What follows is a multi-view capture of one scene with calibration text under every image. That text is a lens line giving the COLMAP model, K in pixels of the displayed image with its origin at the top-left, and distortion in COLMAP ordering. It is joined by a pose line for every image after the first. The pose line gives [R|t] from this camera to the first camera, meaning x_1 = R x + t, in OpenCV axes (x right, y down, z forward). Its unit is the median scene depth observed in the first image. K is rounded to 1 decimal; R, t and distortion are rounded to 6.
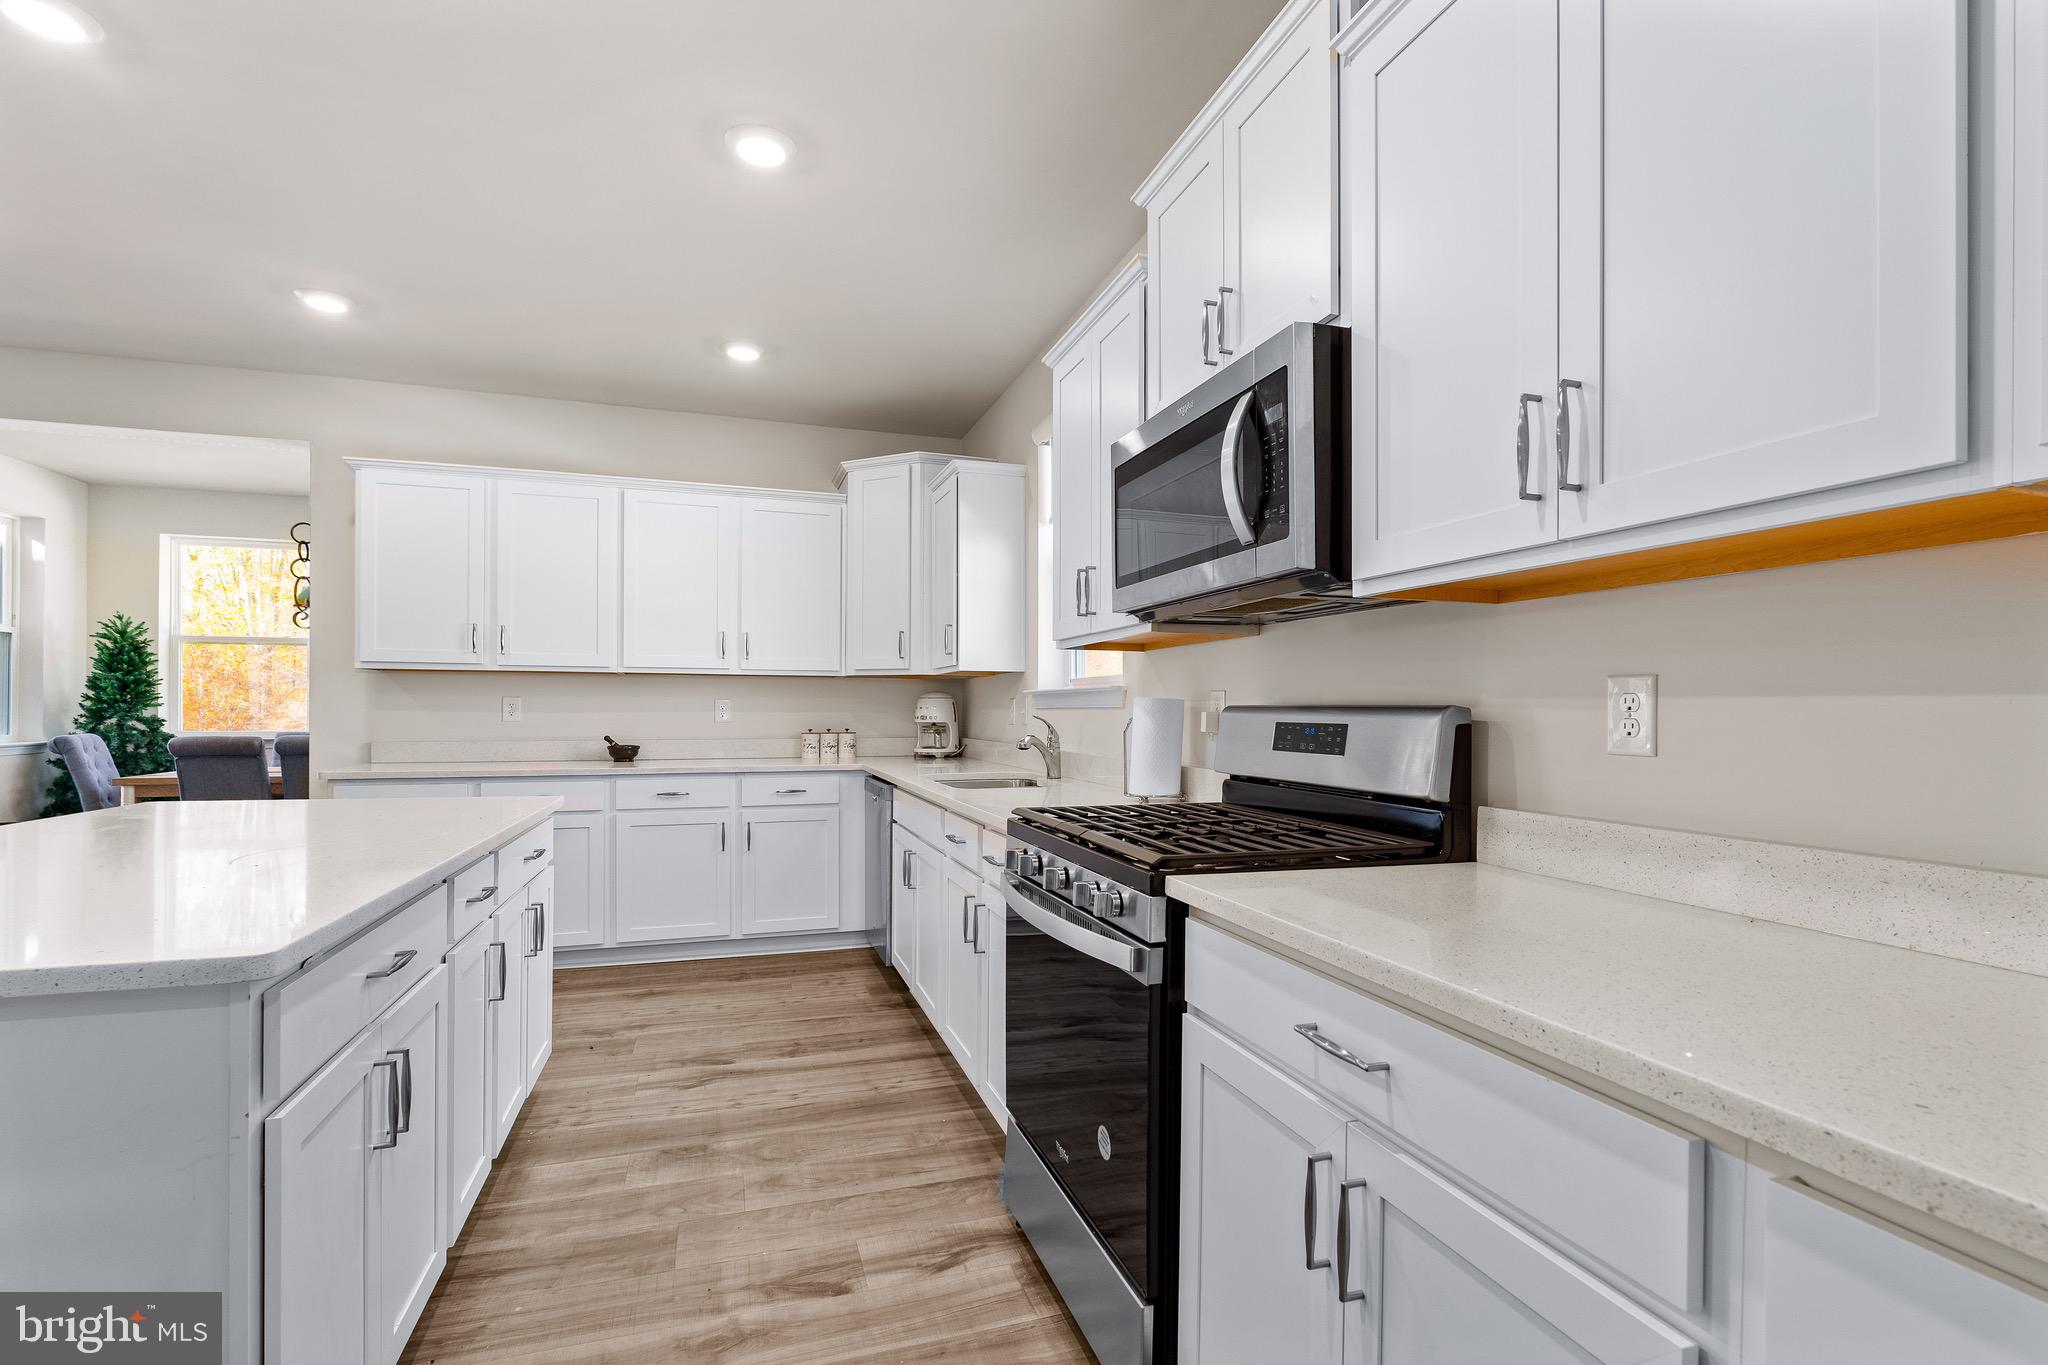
lens RADIAL K [[930.9, 0, 1039.9], [0, 930.9, 687.5], [0, 0, 1]] dist [-0.003874, -0.000124]
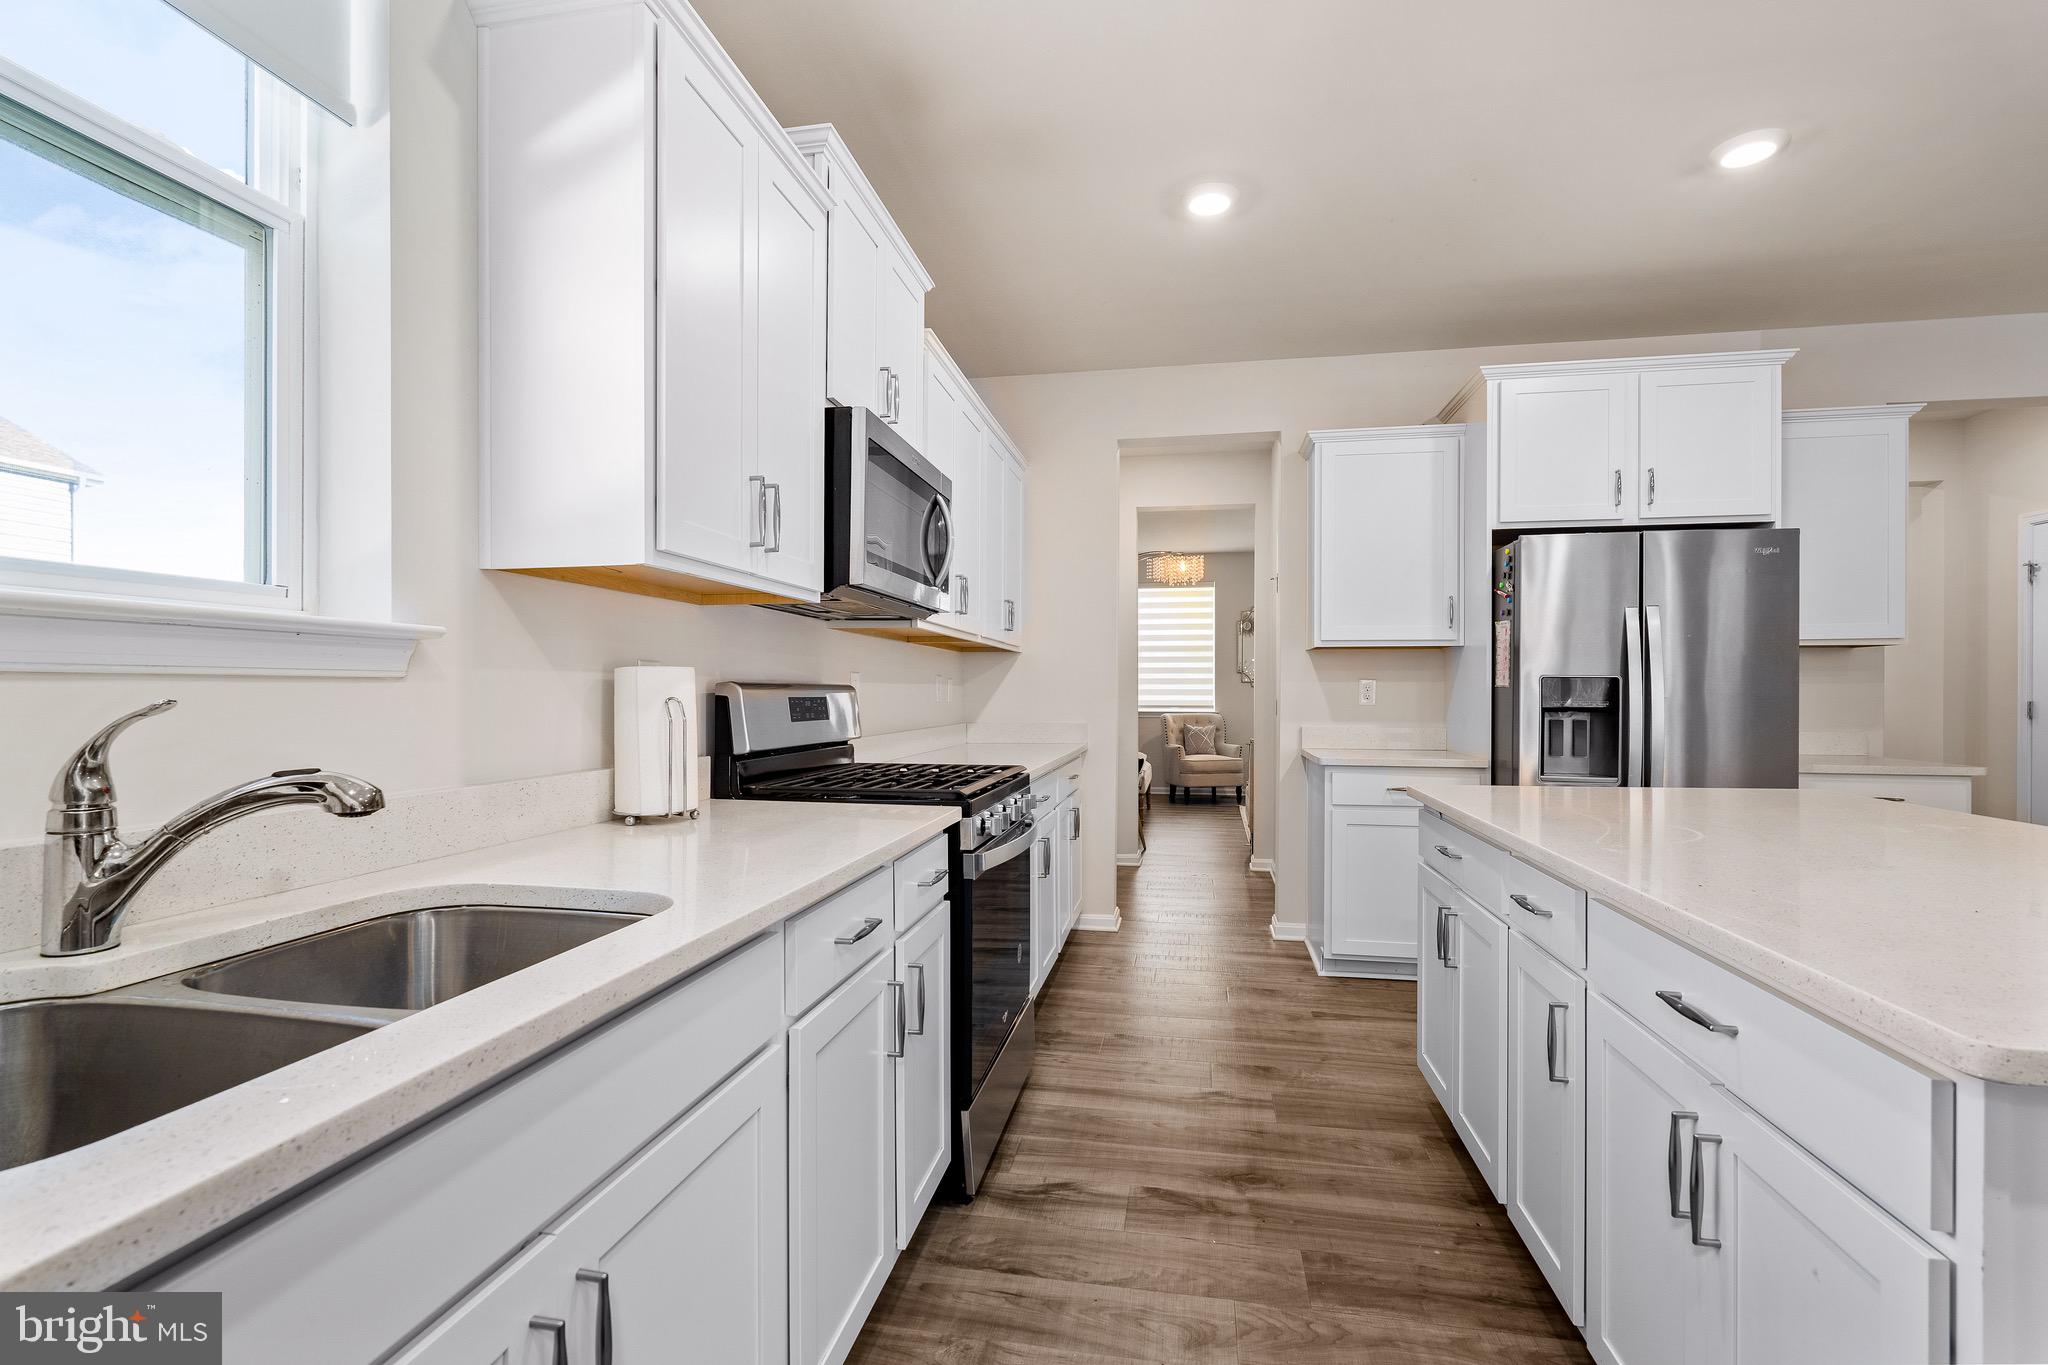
lens RADIAL K [[916.1, 0, 1065.8], [0, 916.1, 681.5], [0, 0, 1]] dist [0.000071, 0.000030]
pose [[-0.889900, -0.007968, 0.456087, -0.596298], [-0.023813, 0.999296, -0.029006, 0.043991], [-0.455535, -0.036673, -0.889462, 1.962134]]
